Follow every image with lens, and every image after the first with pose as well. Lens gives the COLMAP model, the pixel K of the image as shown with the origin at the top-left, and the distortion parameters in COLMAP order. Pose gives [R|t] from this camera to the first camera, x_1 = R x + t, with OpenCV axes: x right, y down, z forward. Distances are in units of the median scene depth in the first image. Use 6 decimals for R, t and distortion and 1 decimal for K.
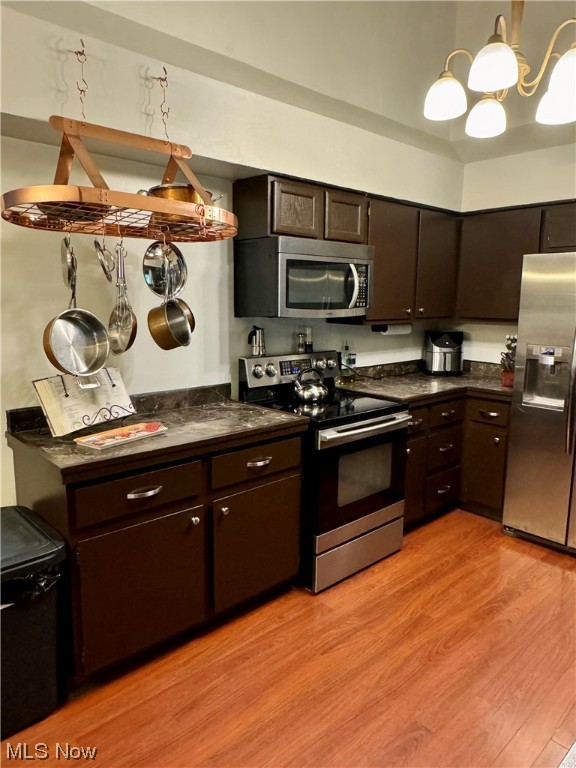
lens RADIAL K [[534.2, 0, 291.5], [0, 534.2, 383.9], [0, 0, 1]] dist [0.034129, -0.005983]
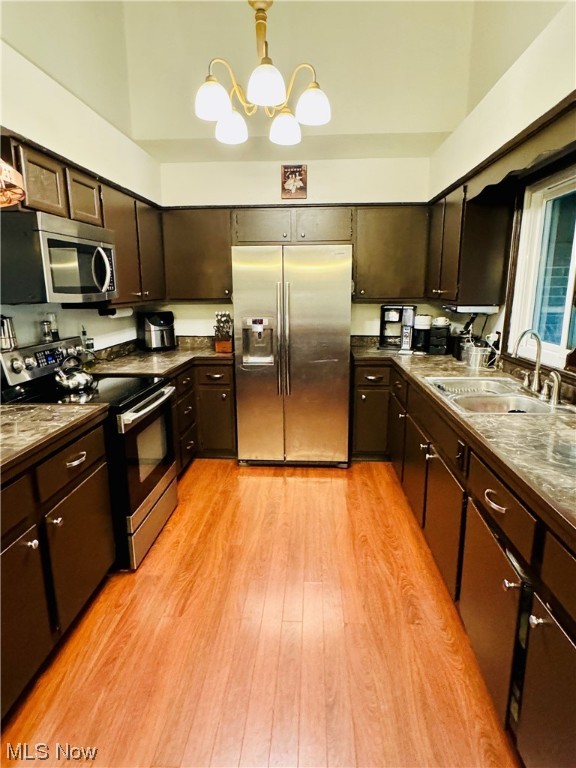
lens RADIAL K [[448.2, 0, 283.3], [0, 448.2, 384.0], [0, 0, 1]] dist [0.016610, 0.002423]
pose [[0.732108, -0.161270, 0.661824, -0.229007], [0.123911, 0.986890, 0.103410, -0.015984], [-0.669824, 0.006301, 0.742493, 0.140823]]
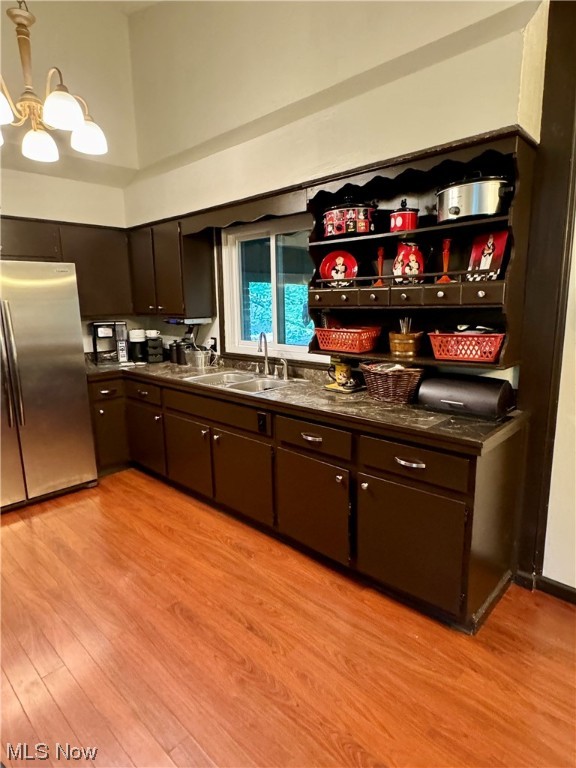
lens RADIAL K [[448.2, 0, 291.7], [0, 448.2, 384.1], [0, 0, 1]] dist [0.016610, 0.002423]
pose [[-0.038995, -0.199480, 0.979126, -0.474614], [0.175986, 0.963183, 0.203241, -0.058937], [-0.983620, 0.180237, -0.002454, 0.356221]]
